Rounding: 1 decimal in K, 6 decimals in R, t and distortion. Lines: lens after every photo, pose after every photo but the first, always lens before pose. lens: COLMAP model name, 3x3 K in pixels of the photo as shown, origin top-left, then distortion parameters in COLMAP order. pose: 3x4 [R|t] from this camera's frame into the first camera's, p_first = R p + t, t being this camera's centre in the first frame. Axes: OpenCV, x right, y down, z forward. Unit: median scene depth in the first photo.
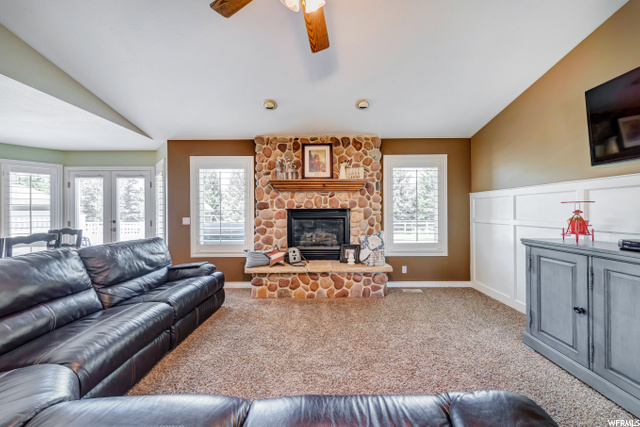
lens RADIAL K [[217.3, 0, 315.4], [0, 217.3, 211.7], [0, 0, 1]] dist [0.005121, 0.000152]
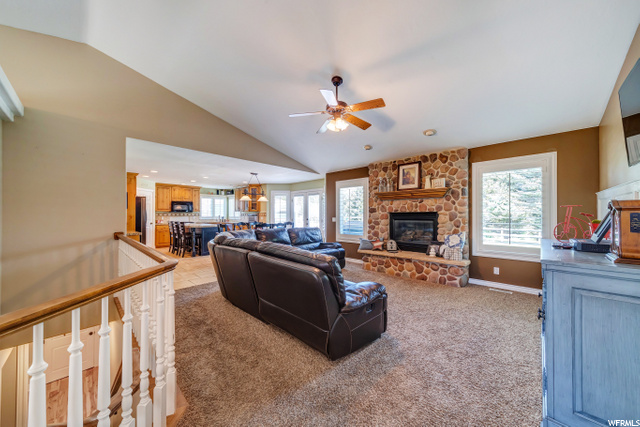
lens RADIAL K [[217.3, 0, 329.9], [0, 217.3, 211.8], [0, 0, 1]] dist [0.005121, 0.000152]
pose [[0.753944, -0.004867, -0.656921, 0.509047], [-0.002801, 0.999940, -0.010623, -0.000055], [0.656933, 0.009849, 0.753884, -0.310196]]
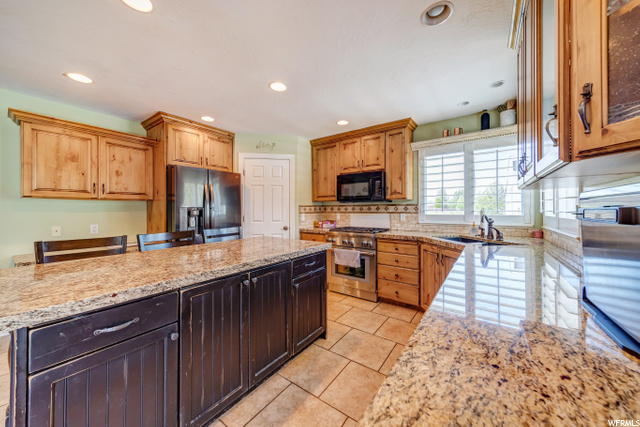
lens RADIAL K [[217.3, 0, 334.0], [0, 217.3, 209.2], [0, 0, 1]] dist [0.005121, 0.000152]
pose [[-0.573411, 0.002955, -0.819263, -1.588346], [0.009929, 0.999945, -0.003342, 0.014809], [0.819208, -0.010051, -0.573409, 0.886002]]
